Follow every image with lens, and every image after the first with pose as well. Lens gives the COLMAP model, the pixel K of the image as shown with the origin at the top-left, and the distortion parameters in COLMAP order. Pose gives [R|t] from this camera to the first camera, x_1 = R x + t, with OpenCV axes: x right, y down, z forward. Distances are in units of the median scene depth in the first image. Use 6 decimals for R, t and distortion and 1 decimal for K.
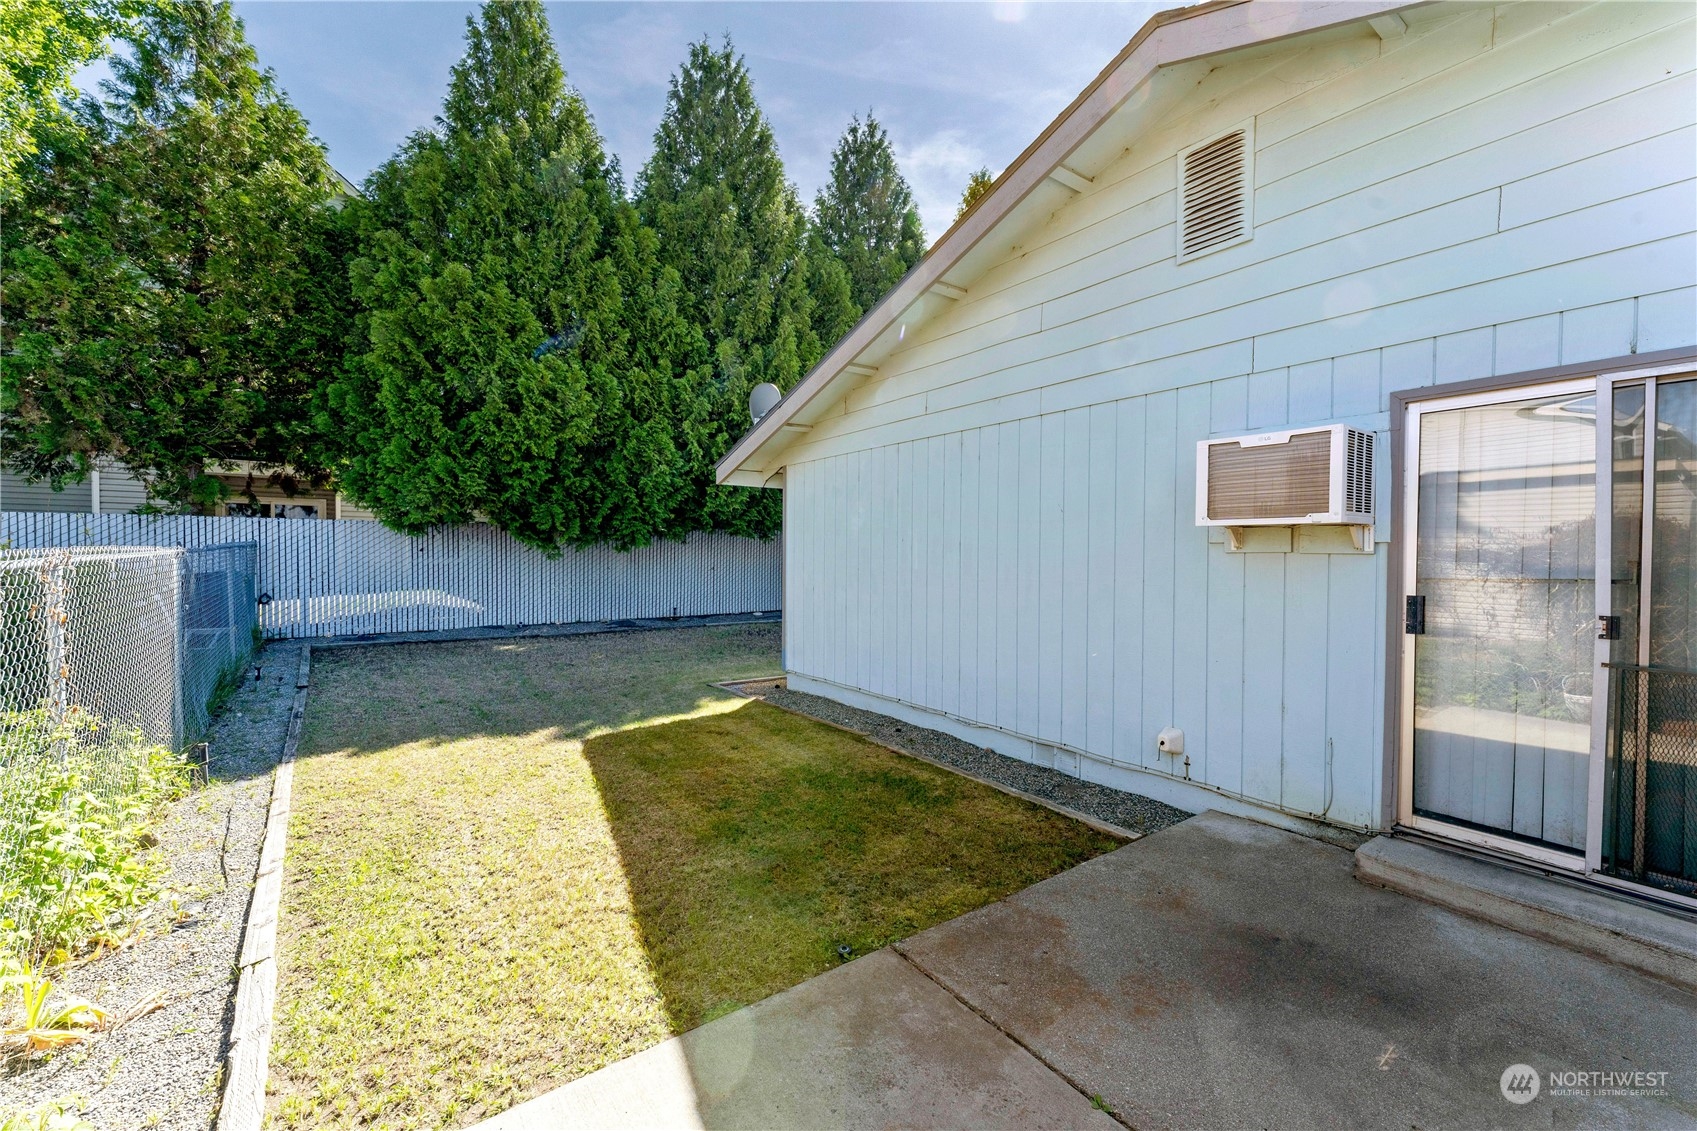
lens RADIAL K [[685.2, 0, 848.0], [0, 685.2, 561.9], [0, 0, 1]] dist [-0.000379, 0.000488]
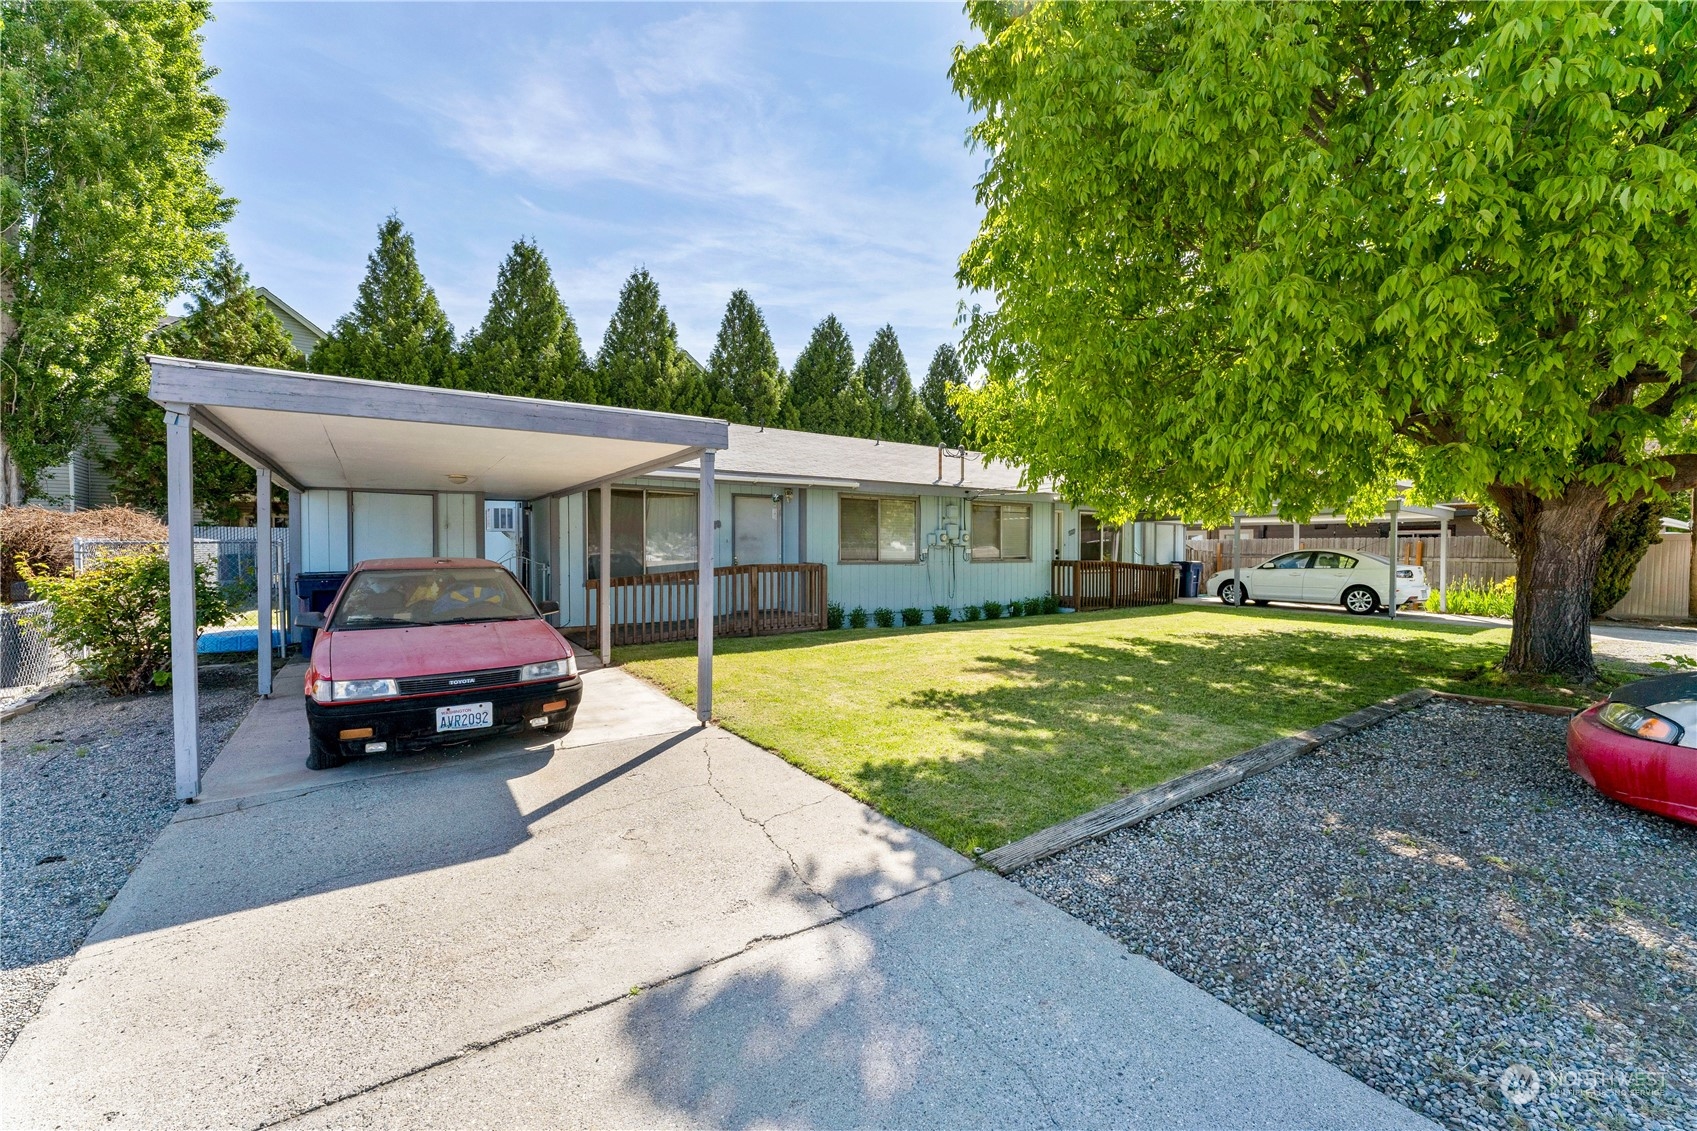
lens RADIAL K [[685.2, 0, 849.2], [0, 685.2, 560.1], [0, 0, 1]] dist [-0.000379, 0.000488]
pose [[0.999452, -0.007749, -0.032190, 0.802346], [0.007693, 0.999969, -0.001844, 0.039712], [0.032204, 0.001595, 0.999480, -0.812866]]
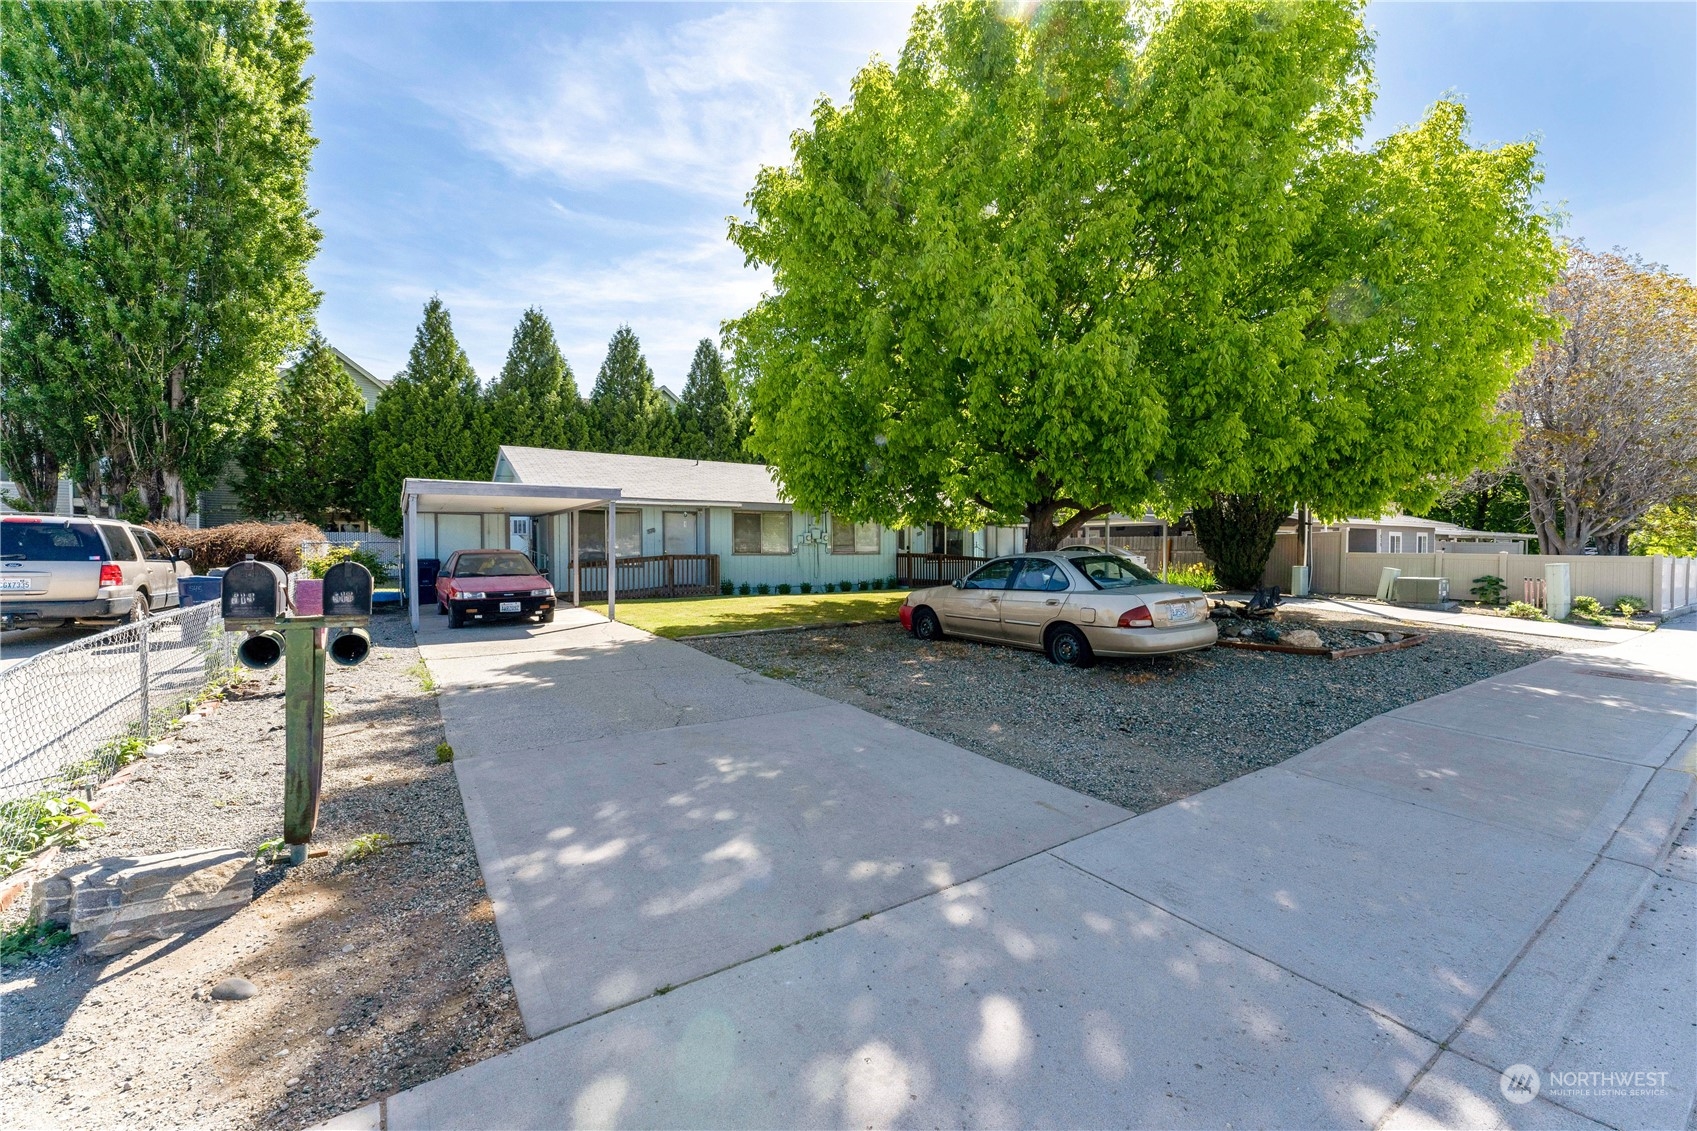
lens RADIAL K [[685.2, 0, 848.0], [0, 685.2, 557.5], [0, 0, 1]] dist [-0.000379, 0.000488]
pose [[0.998907, -0.011280, -0.045352, 1.105740], [0.011019, 0.999921, -0.005995, 0.062561], [0.045416, 0.005488, 0.998953, -1.399378]]
